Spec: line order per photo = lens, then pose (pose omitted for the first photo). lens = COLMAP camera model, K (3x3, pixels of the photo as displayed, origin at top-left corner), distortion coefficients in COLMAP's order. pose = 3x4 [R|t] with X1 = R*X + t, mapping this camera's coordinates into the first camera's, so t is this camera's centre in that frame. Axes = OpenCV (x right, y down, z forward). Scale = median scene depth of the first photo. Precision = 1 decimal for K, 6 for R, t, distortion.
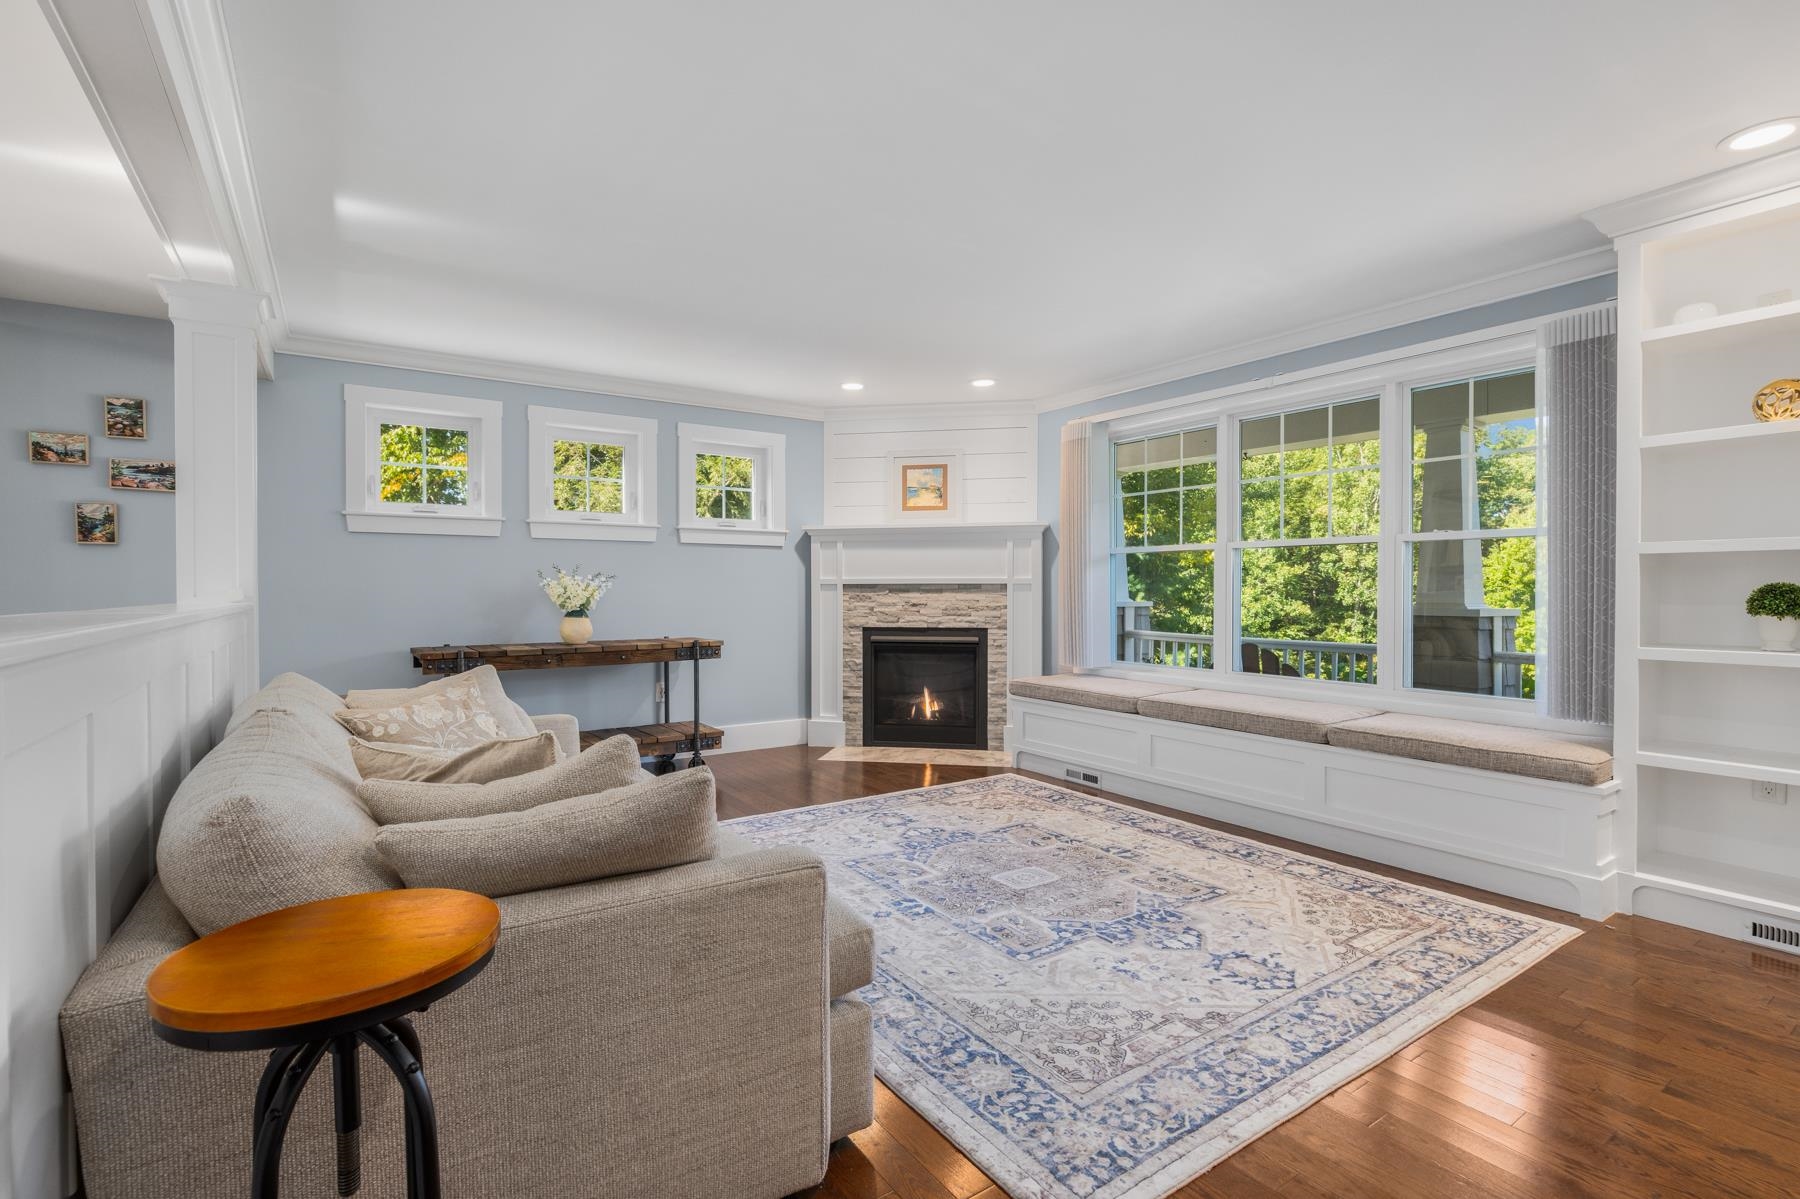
lens RADIAL K [[846.0, 0, 906.6], [0, 846.0, 598.4], [0, 0, 1]] dist [-0.024775, 0.009548]
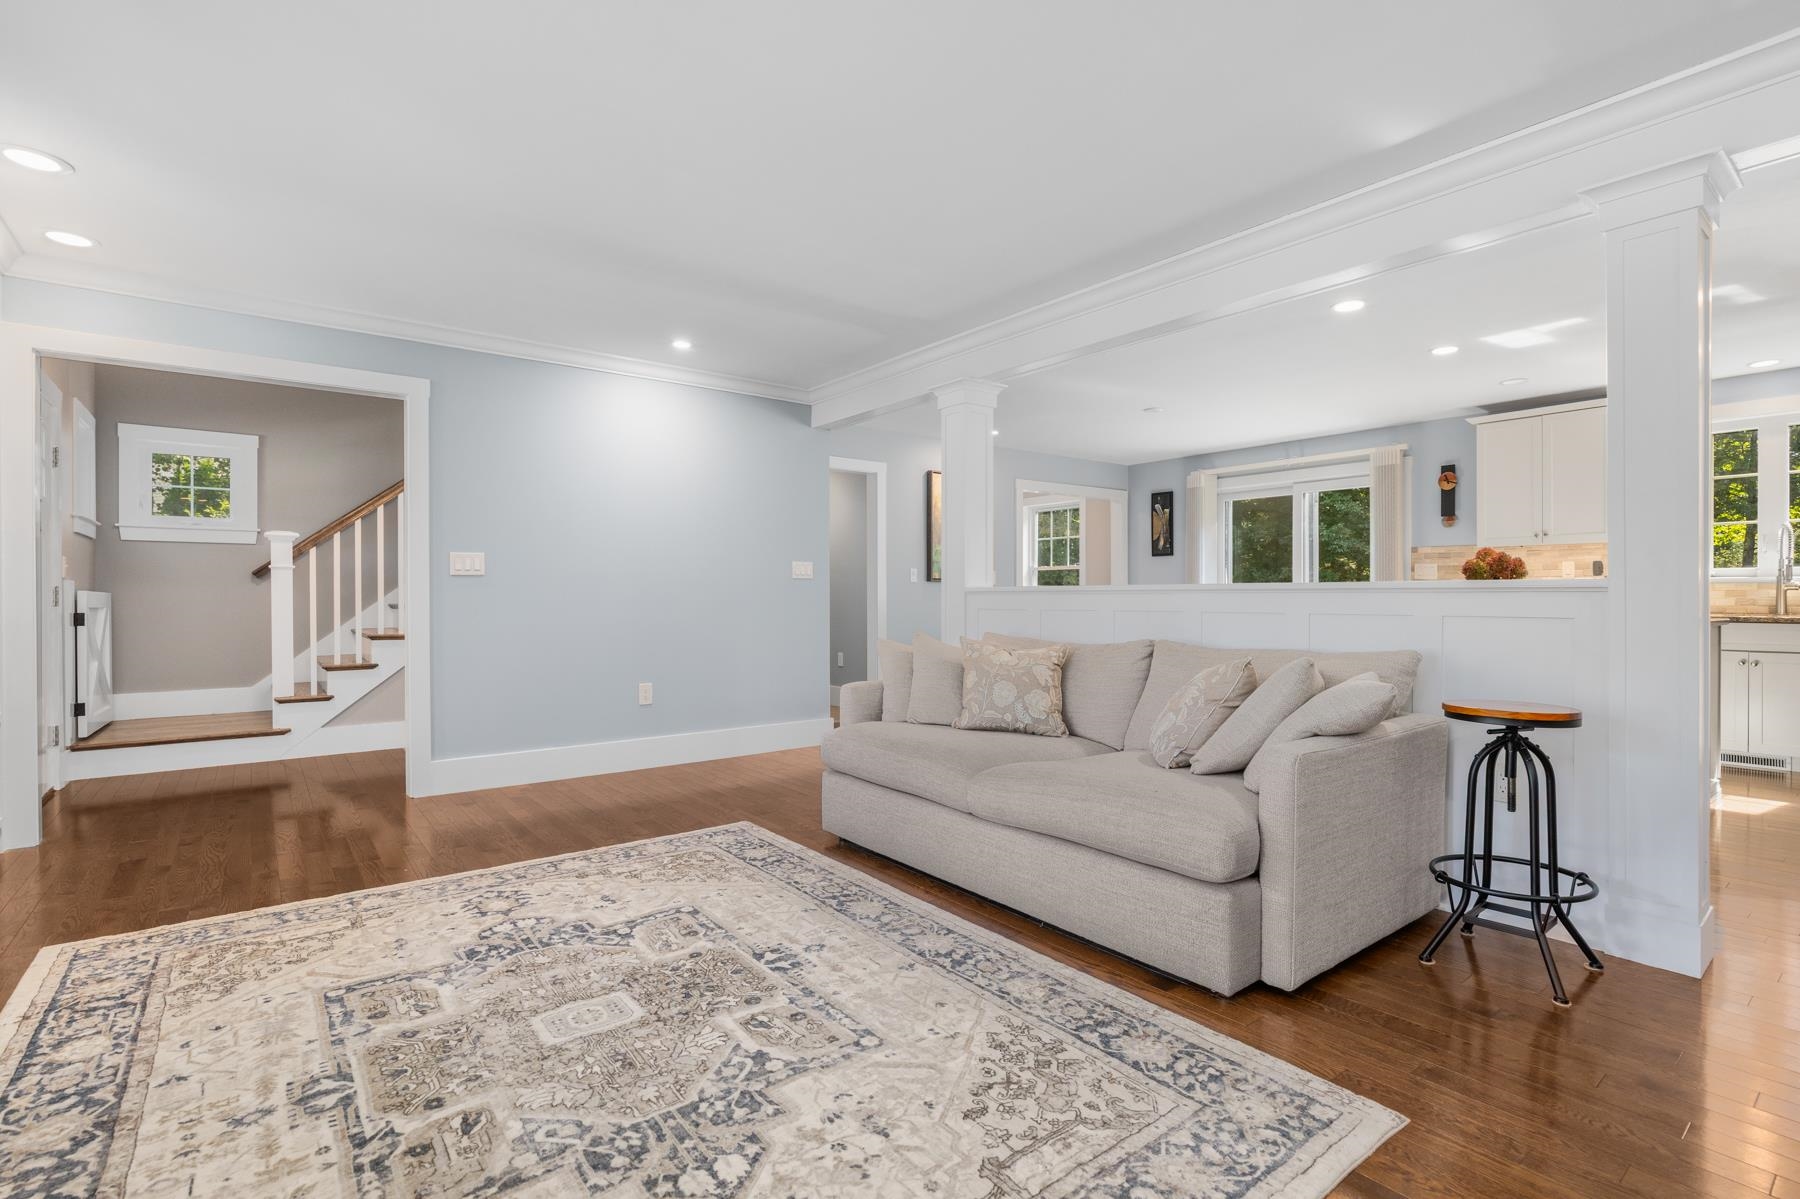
lens RADIAL K [[846.0, 0, 906.6], [0, 846.0, 598.4], [0, 0, 1]] dist [-0.024775, 0.009548]
pose [[-0.997775, 0.004544, -0.066518, -0.049754], [0.003448, 0.999857, 0.016581, 0.004013], [0.066584, 0.016315, -0.997647, 1.395235]]
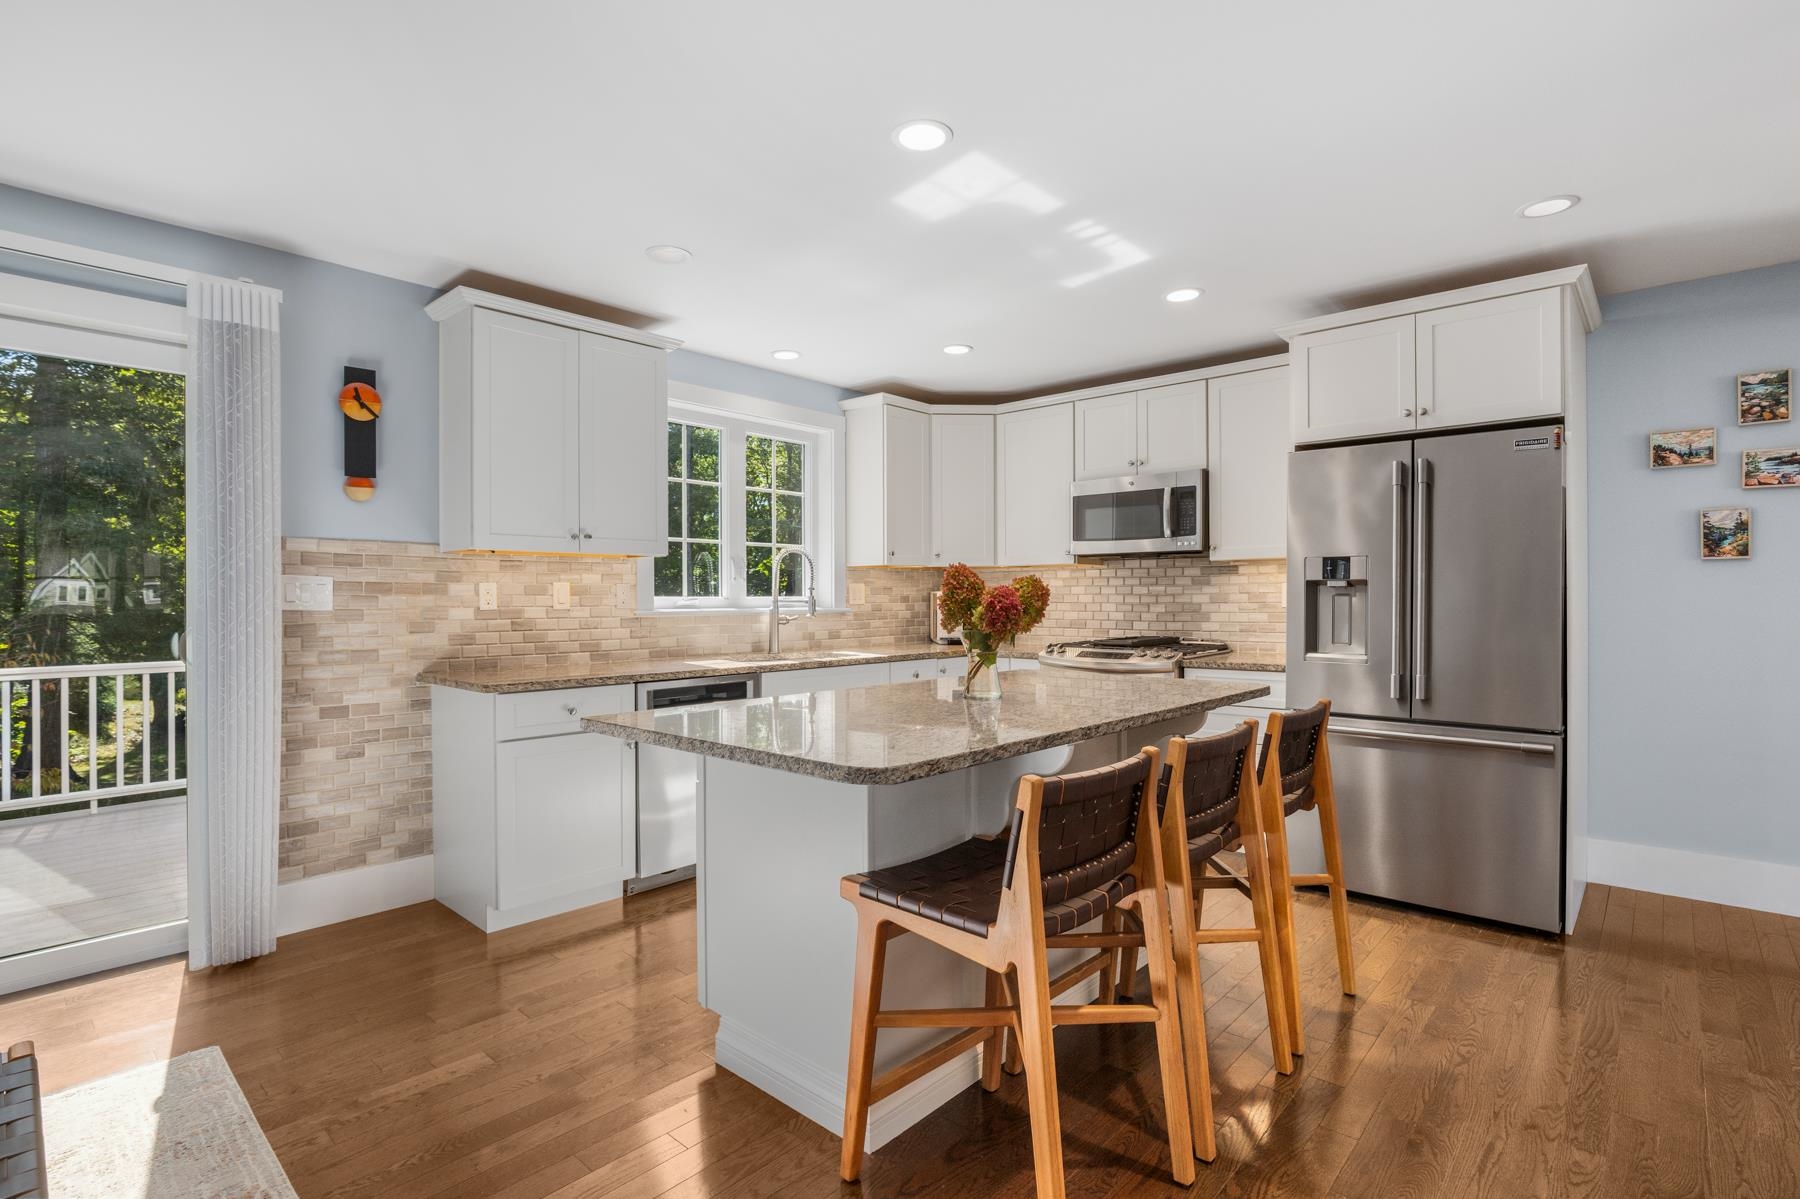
lens RADIAL K [[861.2, 0, 900.0], [0, 861.2, 599.5], [0, 0, 1]] dist [-0.010549, 0.000260]
pose [[0.232403, 0.002213, -0.972617, -0.360224], [-0.008444, 0.999964, 0.000258, -0.019862], [0.972583, 0.008153, 0.232414, 0.020920]]
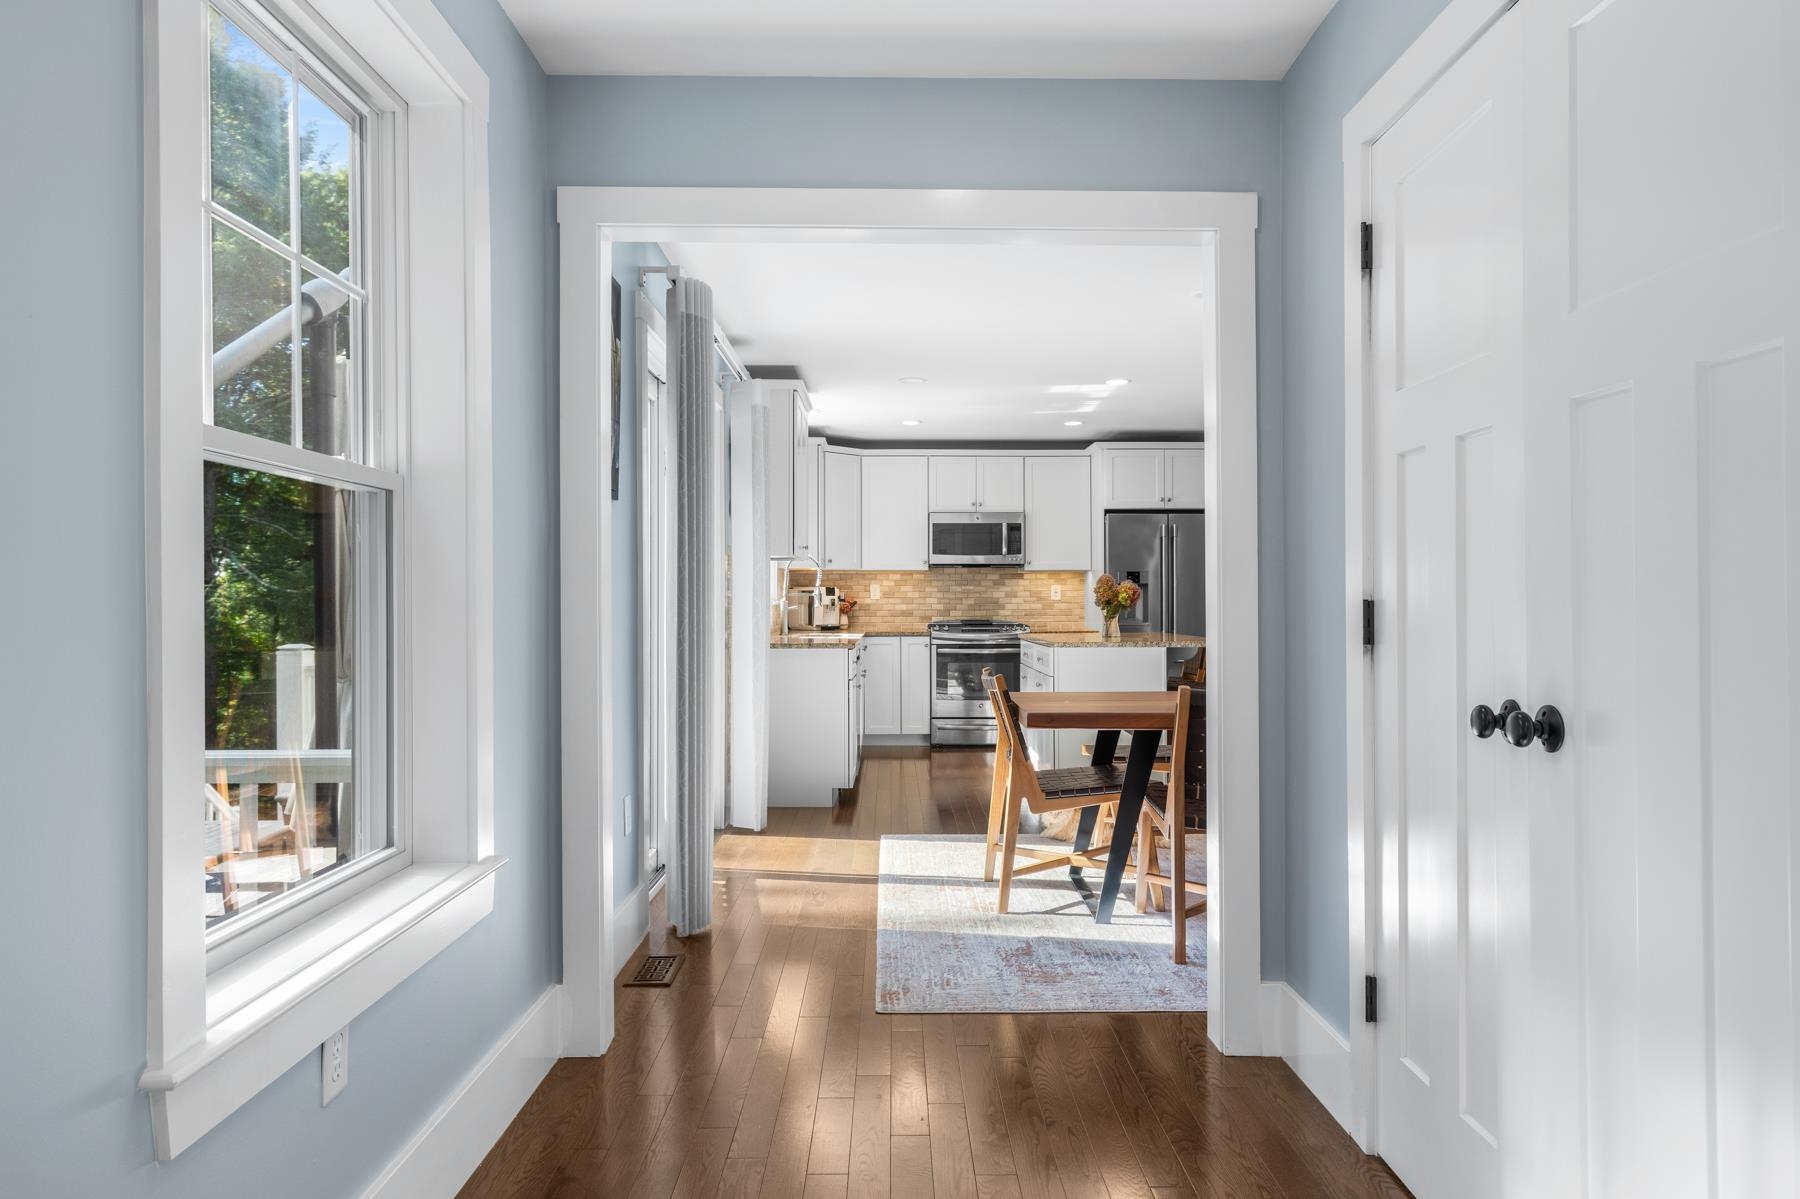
lens RADIAL K [[1196.2, 0, 900.0], [0, 1196.2, 599.5], [0, 0, 1]] dist [0.002412, 0.000045]
pose [[0.831672, -0.004994, -0.555244, -0.190662], [-0.002795, 0.999909, -0.013180, 0.021252], [0.555260, 0.012513, 0.831583, -1.559813]]
